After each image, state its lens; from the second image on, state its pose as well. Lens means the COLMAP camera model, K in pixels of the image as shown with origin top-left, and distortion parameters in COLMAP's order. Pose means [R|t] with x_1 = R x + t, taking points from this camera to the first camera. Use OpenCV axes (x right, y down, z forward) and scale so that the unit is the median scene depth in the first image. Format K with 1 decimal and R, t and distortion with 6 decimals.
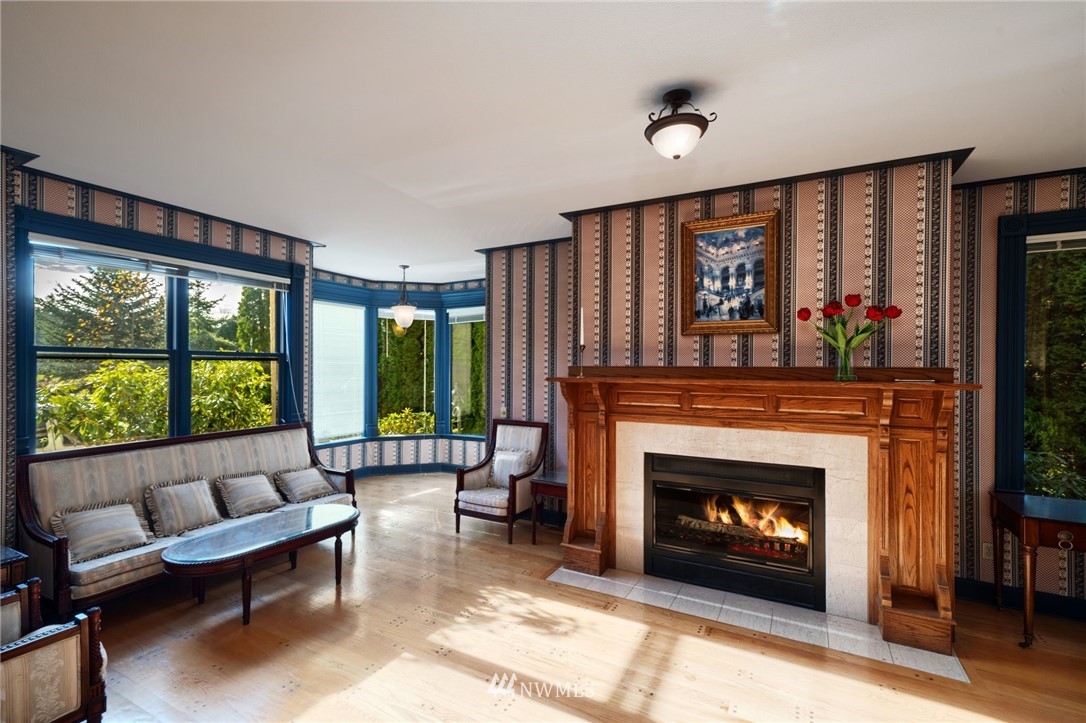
lens RADIAL K [[512.0, 0, 529.3], [0, 512.0, 363.7], [0, 0, 1]] dist [0.029943, 0.000573]
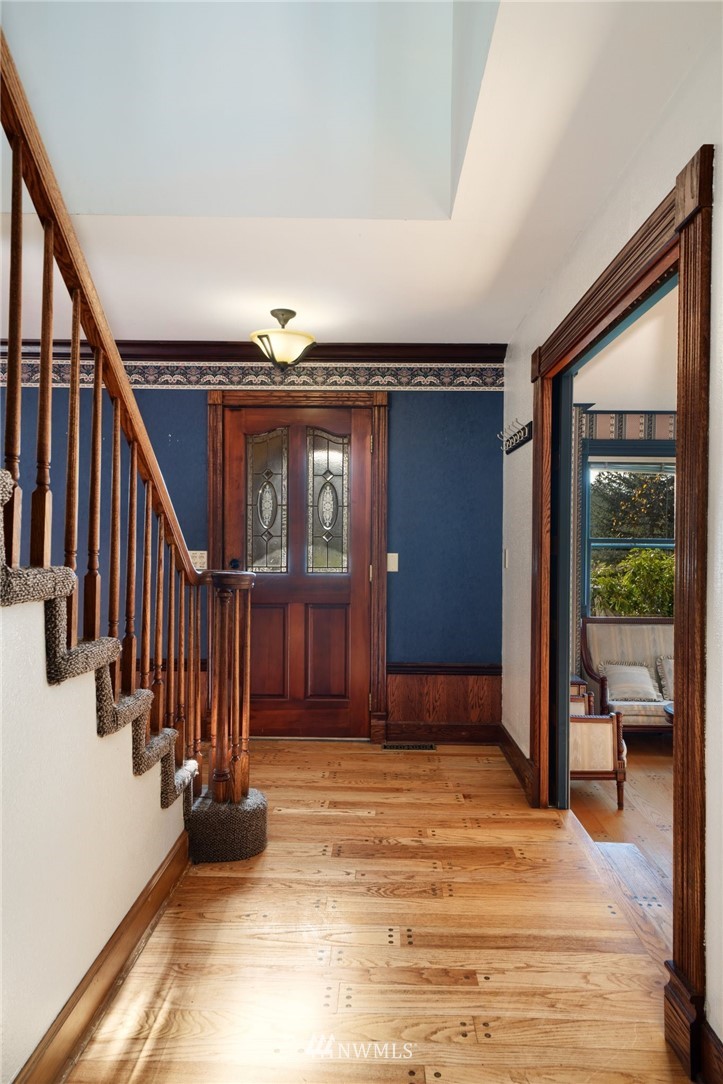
lens RADIAL K [[741.4, 0, 361.5], [0, 741.4, 542.0], [0, 0, 1]] dist [-0.003269, 0.000297]
pose [[0.499408, 0.002144, -0.866364, 0.389751], [-0.011146, 0.999930, -0.003950, -0.009107], [0.866295, 0.011629, 0.499397, -0.429445]]
